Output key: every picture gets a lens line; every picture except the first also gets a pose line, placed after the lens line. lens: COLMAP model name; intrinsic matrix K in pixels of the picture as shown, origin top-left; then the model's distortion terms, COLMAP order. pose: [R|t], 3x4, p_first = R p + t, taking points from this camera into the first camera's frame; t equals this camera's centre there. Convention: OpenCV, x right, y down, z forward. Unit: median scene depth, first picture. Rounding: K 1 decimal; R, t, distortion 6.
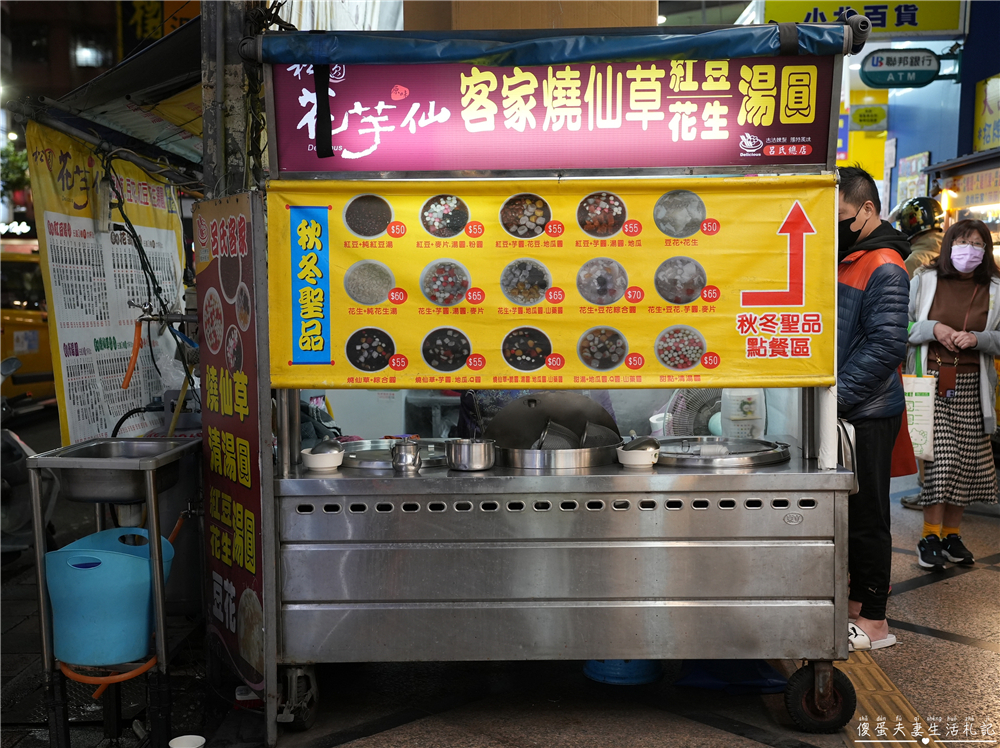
lens RADIAL K [[1171.0, 0, 502.3], [0, 1171.0, 354.5], [0, 0, 1]] dist [0.112537, 0.000000]
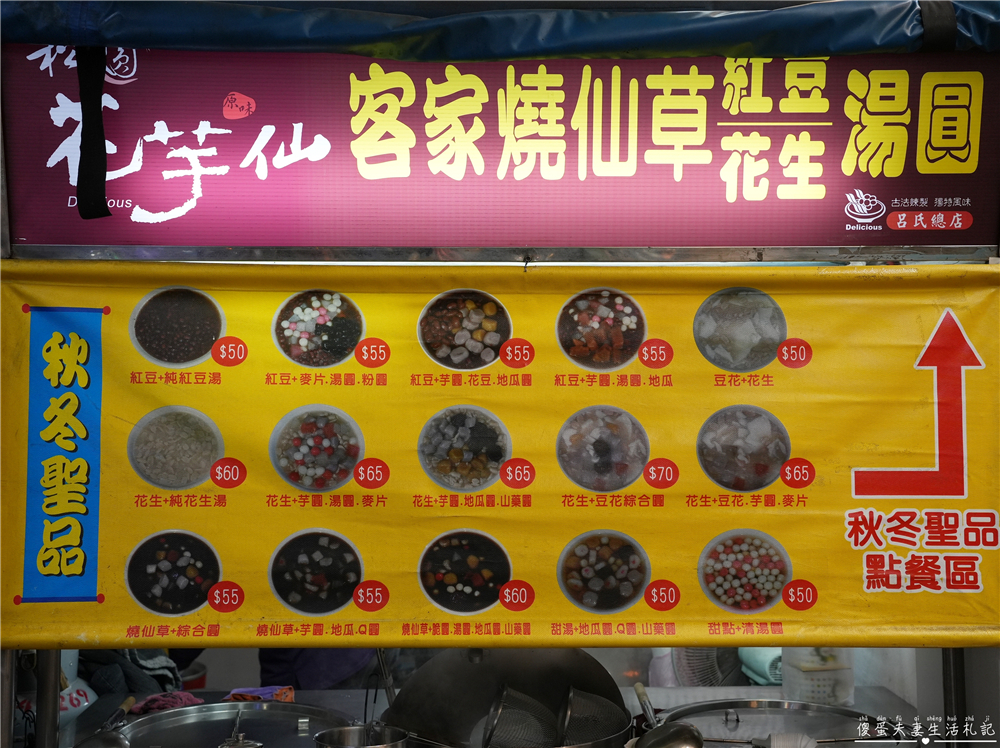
lens RADIAL K [[1135.5, 0, 501.7], [0, 1135.5, 373.1], [0, 0, 1]] dist [0.015080, 0.000000]
pose [[0.999174, 0.009882, 0.039419, 0.016243], [-0.005818, 0.994777, -0.101910, -0.043292], [-0.040220, 0.101596, 0.994012, 0.470144]]
